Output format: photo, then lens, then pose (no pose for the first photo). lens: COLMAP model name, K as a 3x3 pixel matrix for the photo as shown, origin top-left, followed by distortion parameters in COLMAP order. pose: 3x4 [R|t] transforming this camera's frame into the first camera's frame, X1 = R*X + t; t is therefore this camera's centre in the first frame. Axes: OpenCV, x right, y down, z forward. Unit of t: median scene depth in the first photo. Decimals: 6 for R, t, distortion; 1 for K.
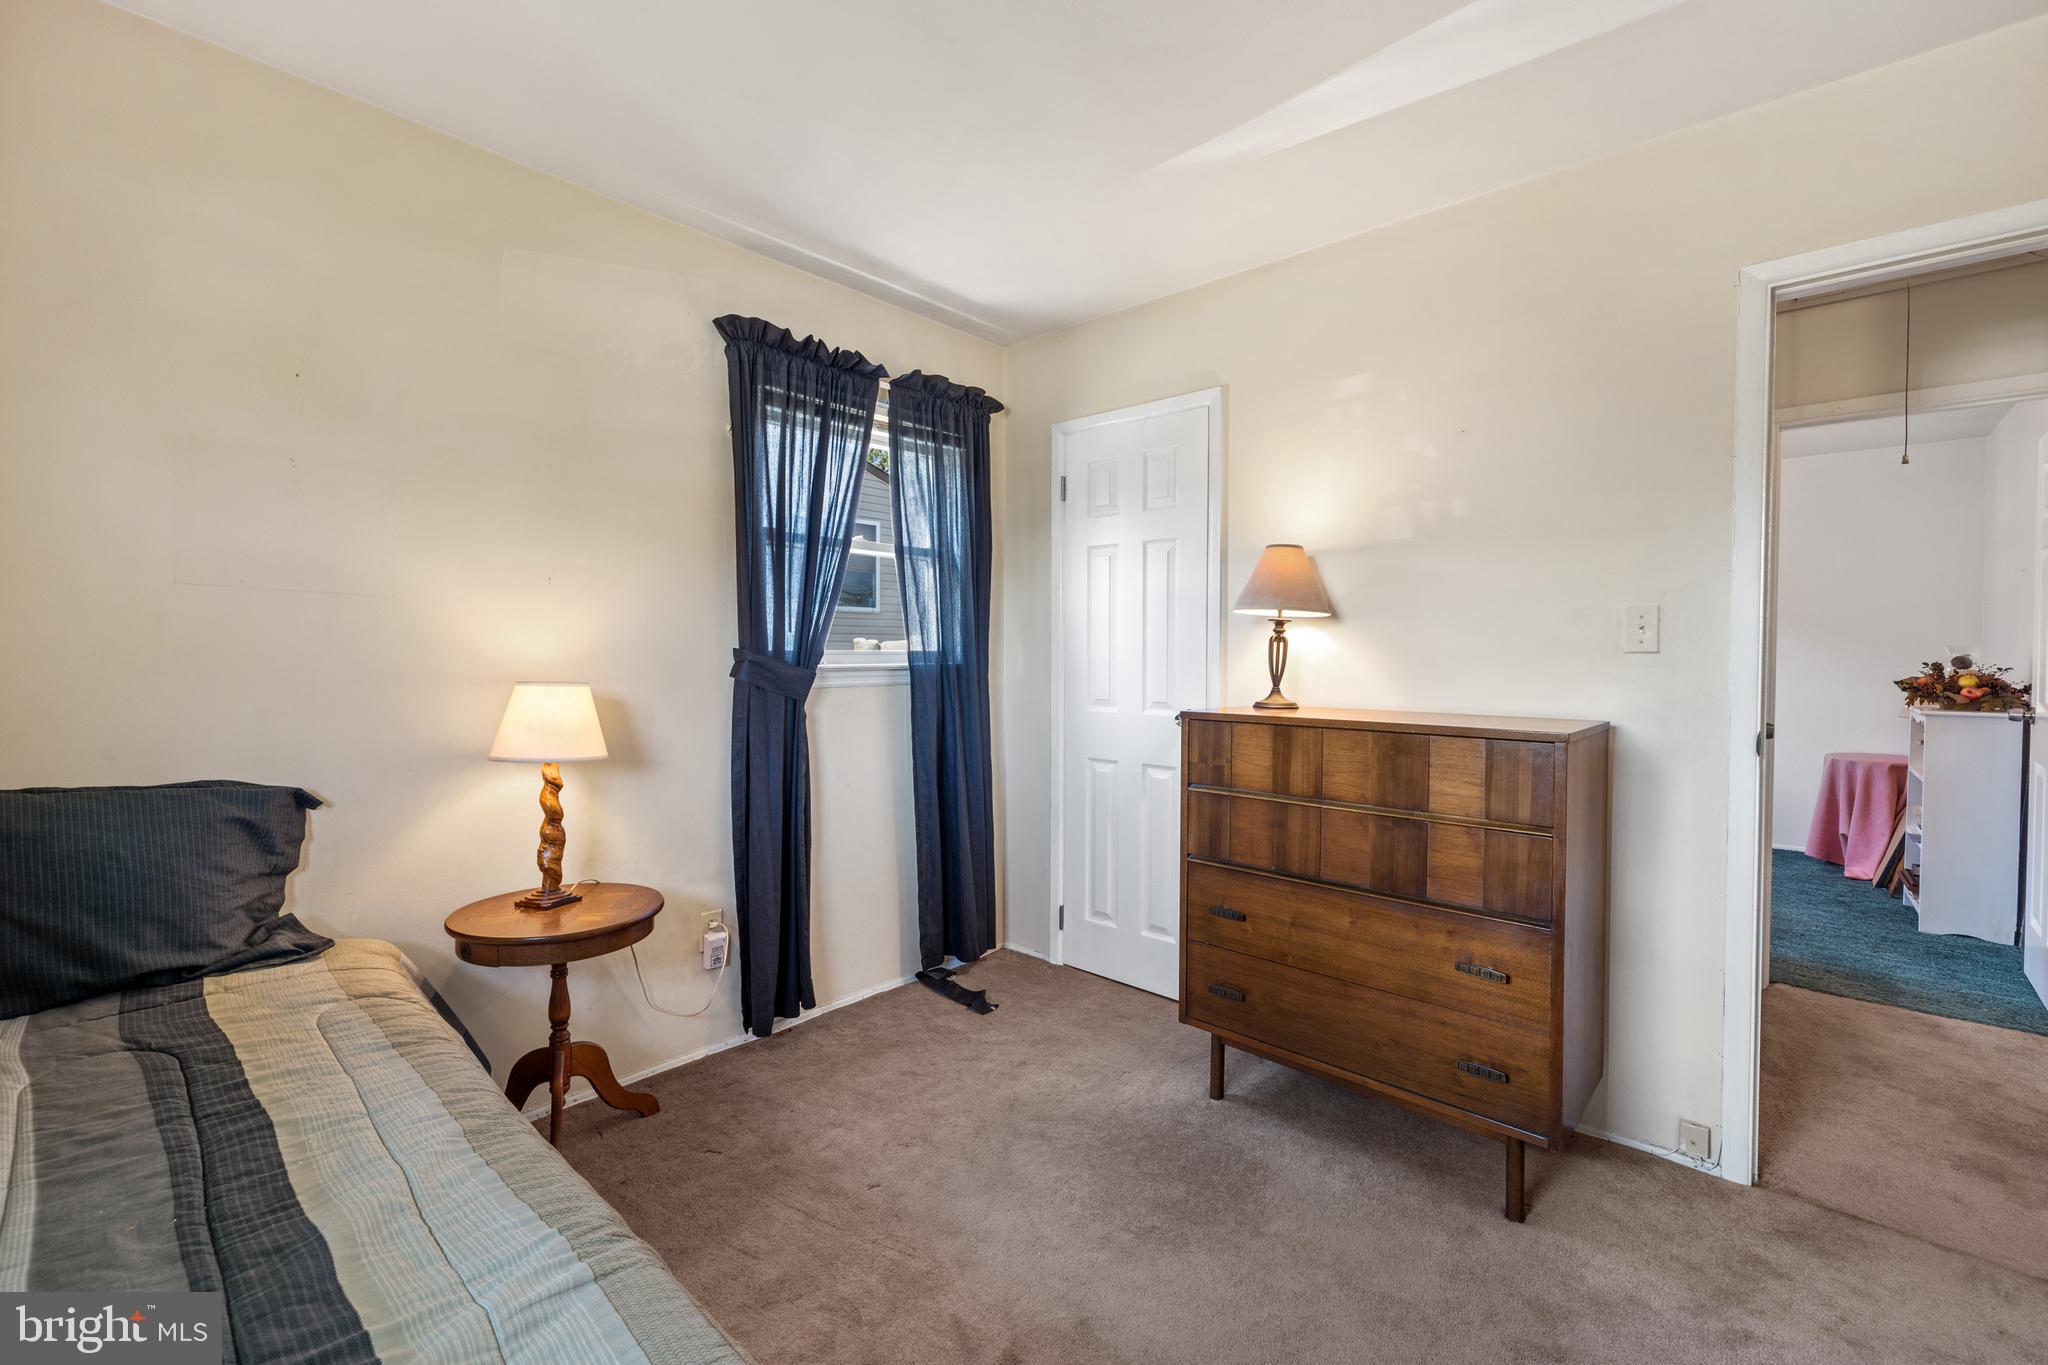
lens RADIAL K [[858.6, 0, 1025.6], [0, 858.6, 664.9], [0, 0, 1]] dist [0.000410, 0.000075]
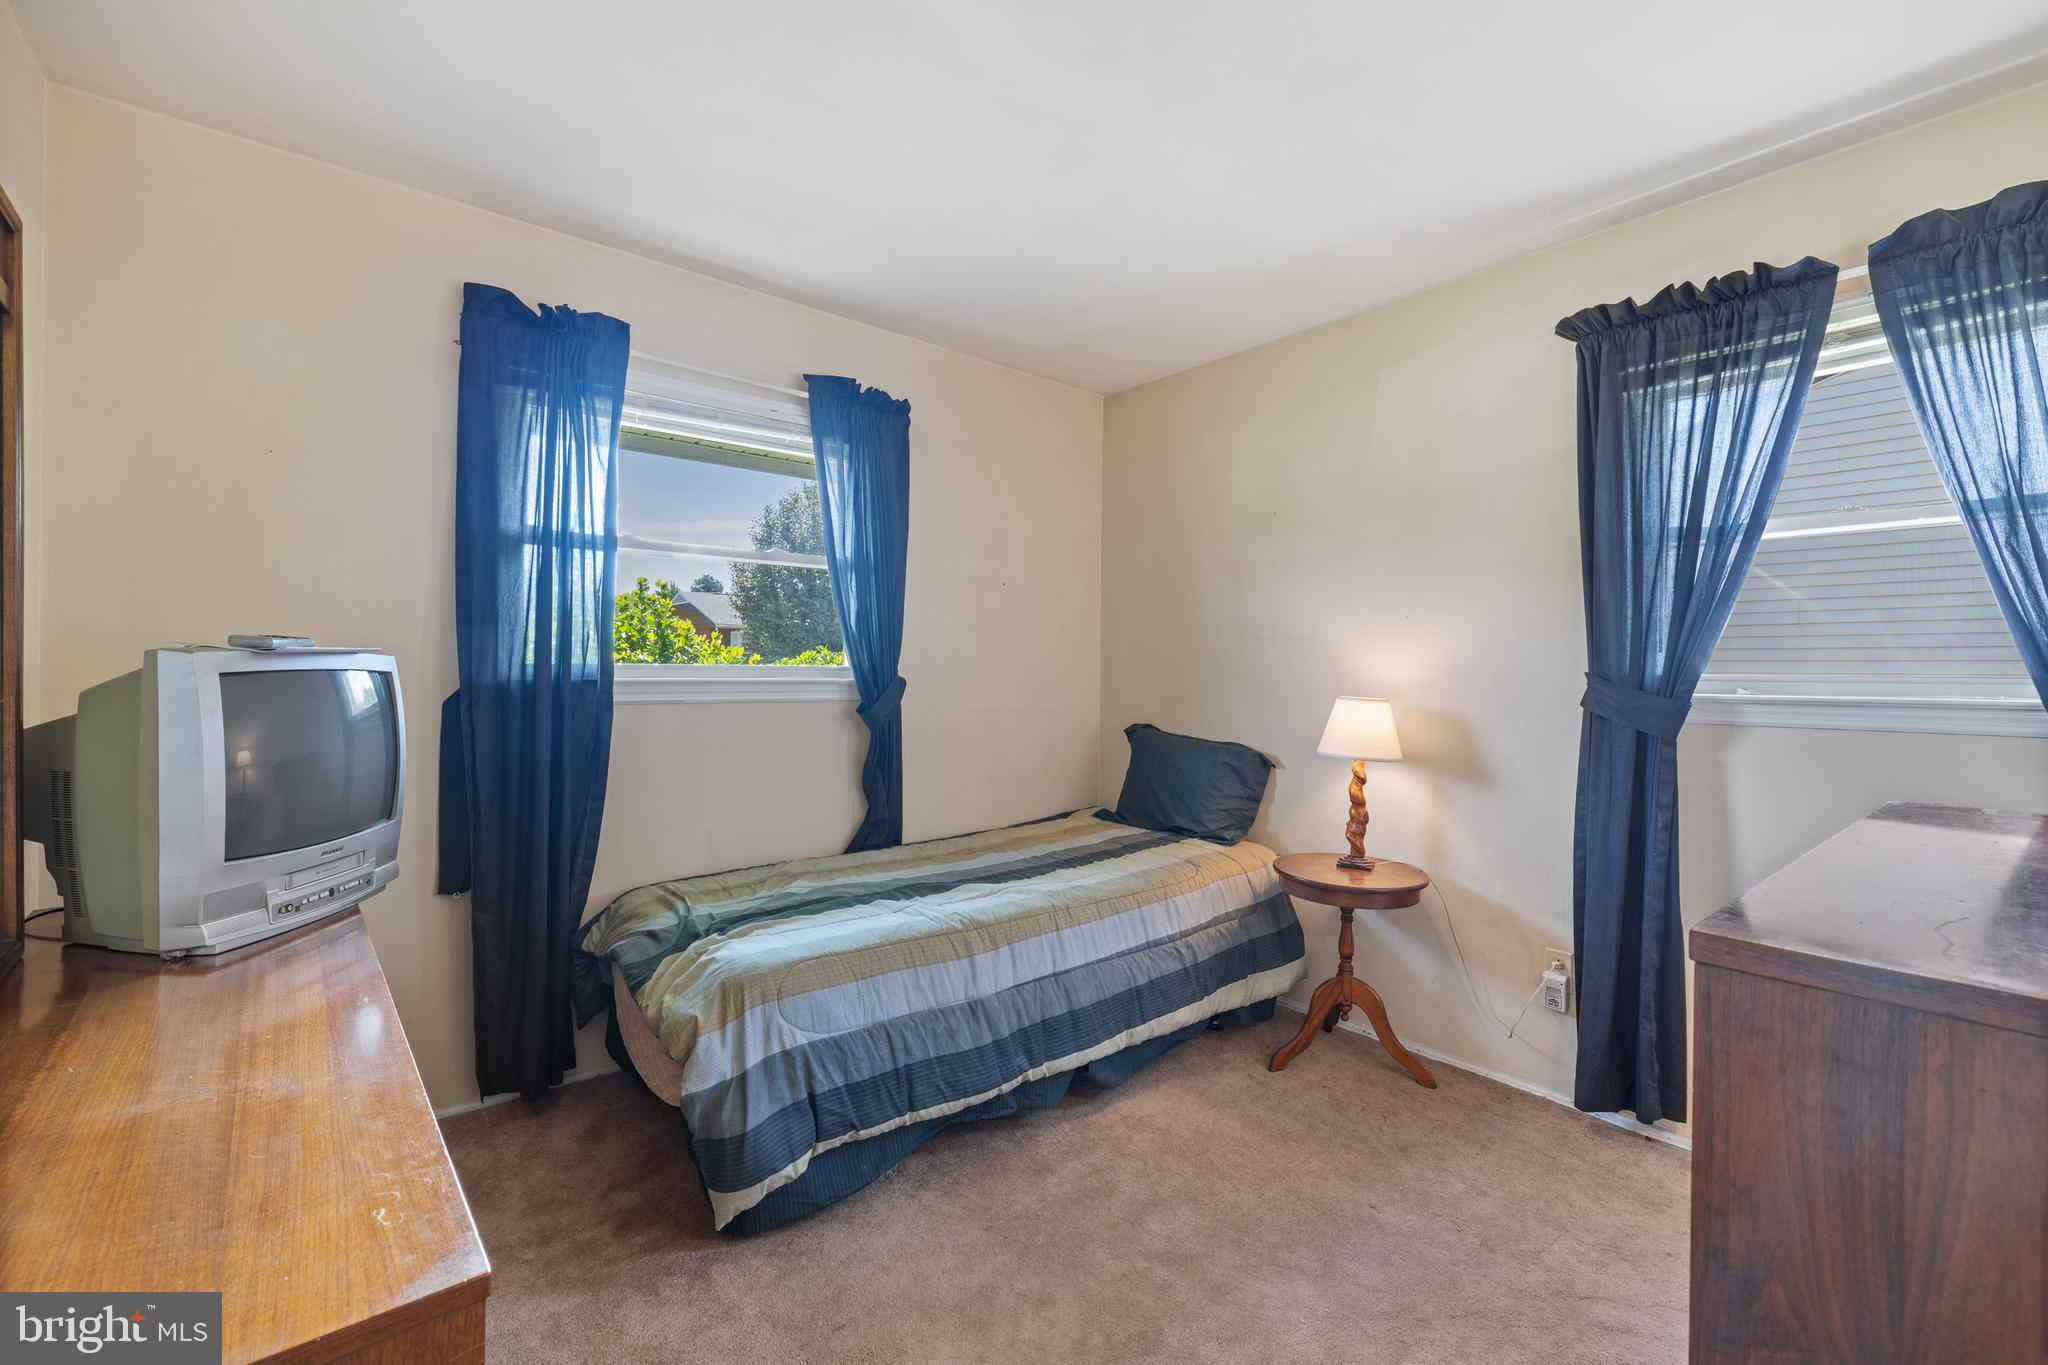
lens RADIAL K [[858.6, 0, 1025.6], [0, 858.6, 664.9], [0, 0, 1]] dist [0.000410, 0.000075]
pose [[-0.124827, -0.007593, -0.992149, 0.599431], [-0.023434, 0.999714, -0.004702, -0.008282], [0.991902, 0.022663, -0.124969, 0.489474]]
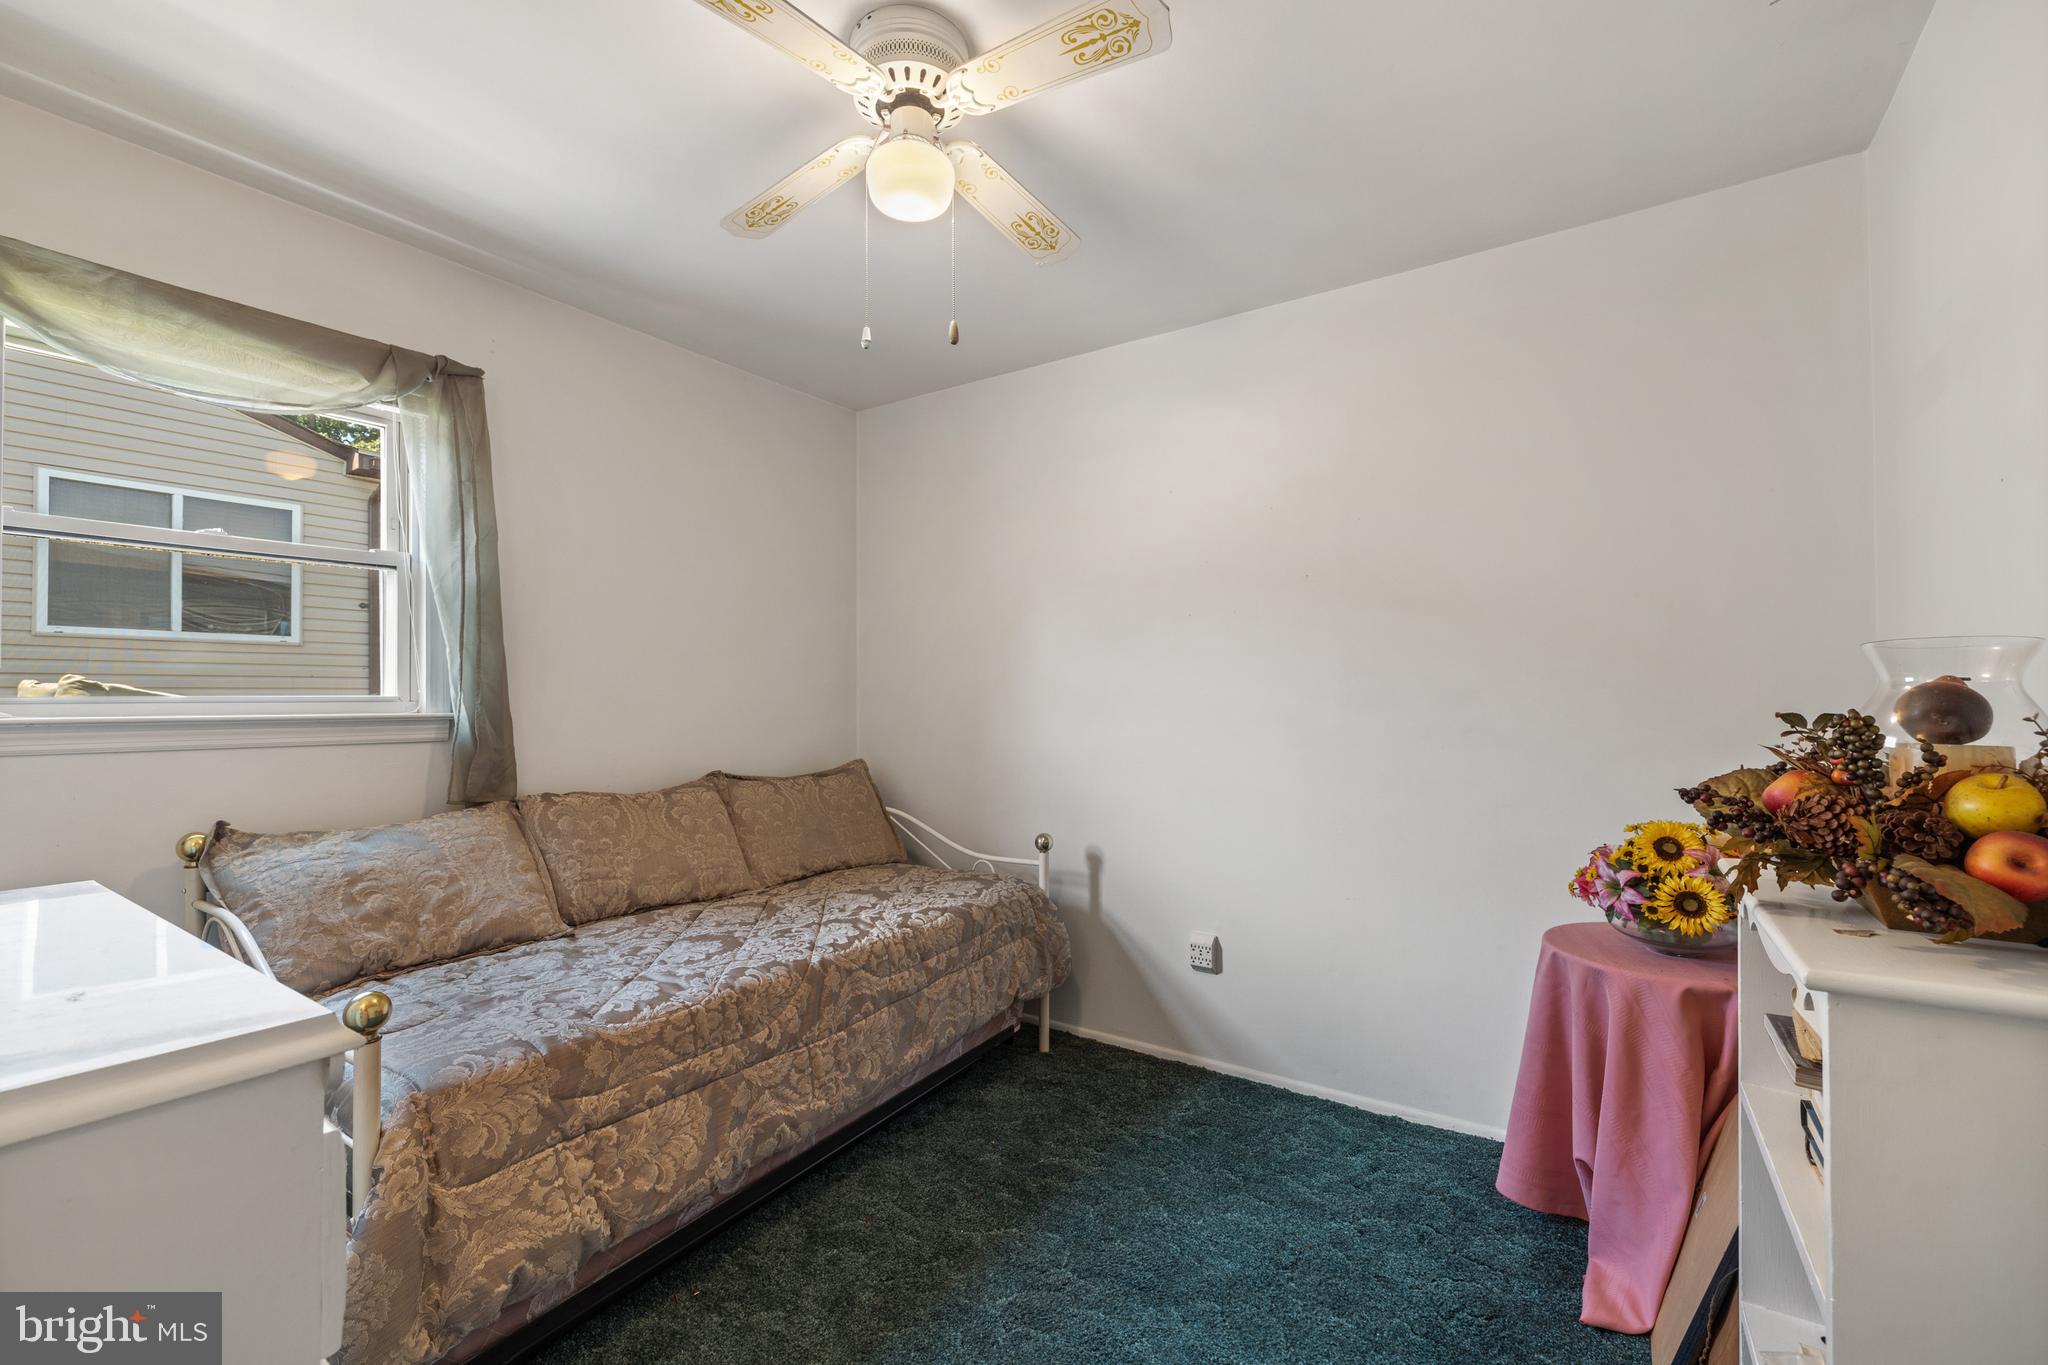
lens RADIAL K [[864.6, 0, 1024.0], [0, 864.6, 682.5], [0, 0, 1]] dist [0.000994, -0.000037]
pose [[0.990815, -0.007879, 0.134996, 1.240521], [0.012658, 0.999322, -0.034578, -0.008534], [-0.134632, 0.035969, 0.990243, 1.220424]]
